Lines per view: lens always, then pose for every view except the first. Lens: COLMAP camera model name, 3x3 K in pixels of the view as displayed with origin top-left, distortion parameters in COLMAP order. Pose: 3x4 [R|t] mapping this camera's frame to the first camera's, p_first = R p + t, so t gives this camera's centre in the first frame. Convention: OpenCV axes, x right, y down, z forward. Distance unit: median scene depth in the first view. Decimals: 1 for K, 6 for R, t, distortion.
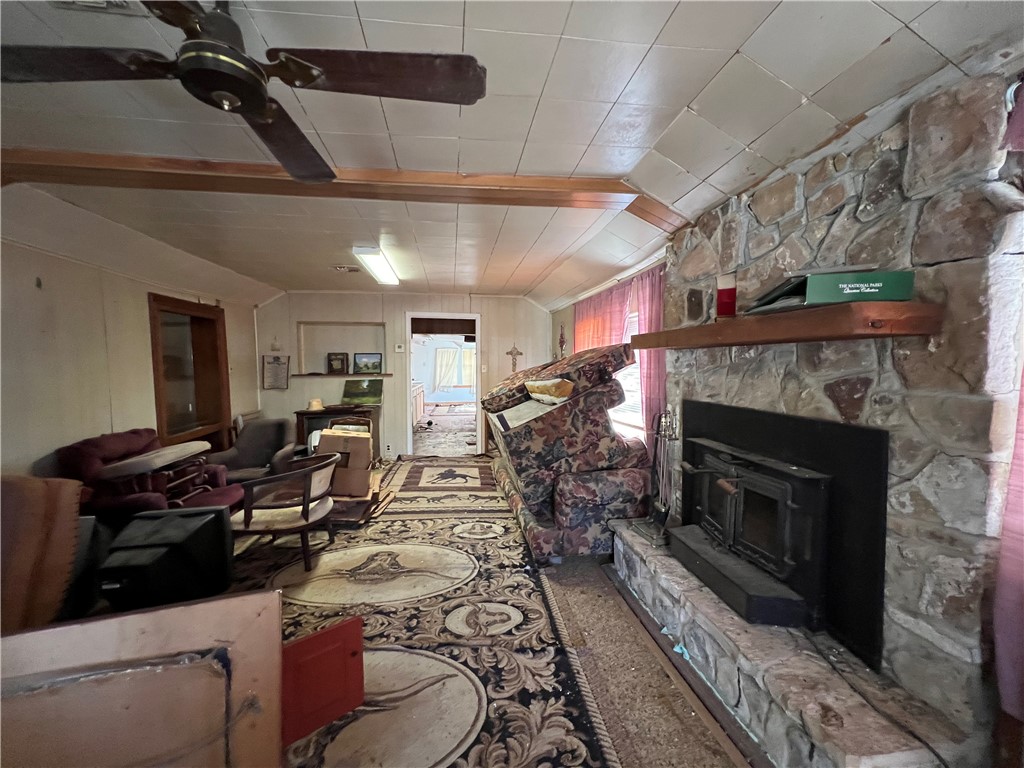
lens RADIAL K [[414.5, 0, 510.5], [0, 414.5, 383.4], [0, 0, 1]] dist [0.001267, 0.000423]
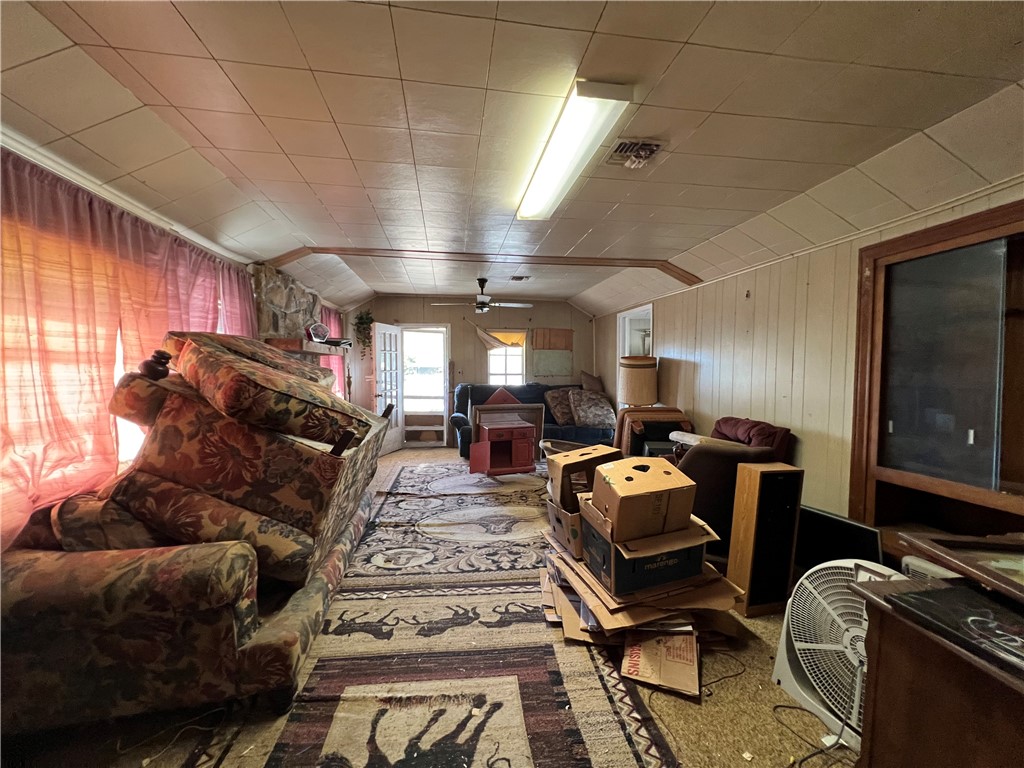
lens RADIAL K [[413.5, 0, 512.0], [0, 413.5, 384.0], [0, 0, 1]] dist [-0.001359, 0.000573]
pose [[-0.999888, 0.010521, -0.010652, -0.286194], [0.009552, 0.996140, 0.087263, -0.061023], [0.011529, 0.087151, -0.996128, 1.772494]]
